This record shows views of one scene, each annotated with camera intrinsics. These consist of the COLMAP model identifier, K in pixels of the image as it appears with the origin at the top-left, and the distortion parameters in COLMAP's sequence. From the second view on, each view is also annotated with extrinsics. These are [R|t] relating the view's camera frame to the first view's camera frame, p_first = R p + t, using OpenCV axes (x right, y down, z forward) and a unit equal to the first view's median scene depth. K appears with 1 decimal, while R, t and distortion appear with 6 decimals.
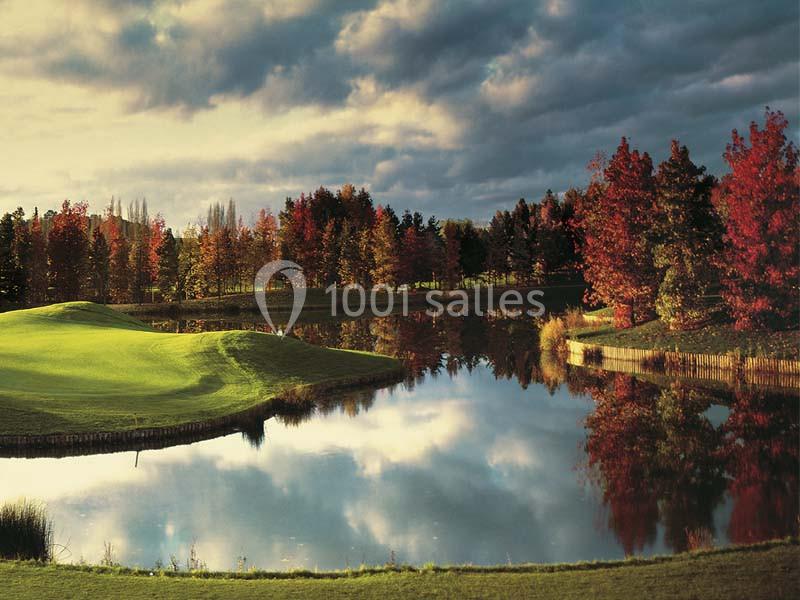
lens RADIAL K [[321.4, 0, 400.1], [0, 321.4, 299.8], [0, 0, 1]] dist [0.002760, 0.000133]
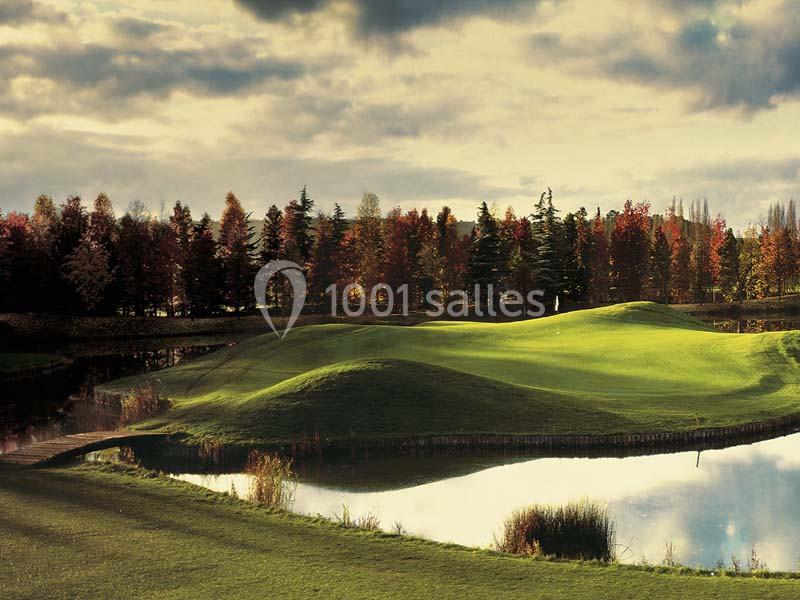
lens RADIAL K [[321.4, 0, 400.1], [0, 321.4, 300.1], [0, 0, 1]] dist [0.002760, 0.000133]
pose [[0.999945, -0.000219, 0.010496, -1.752035], [0.000219, 1.000000, 0.000035, 0.000674], [-0.010496, -0.000032, 0.999945, 0.009225]]
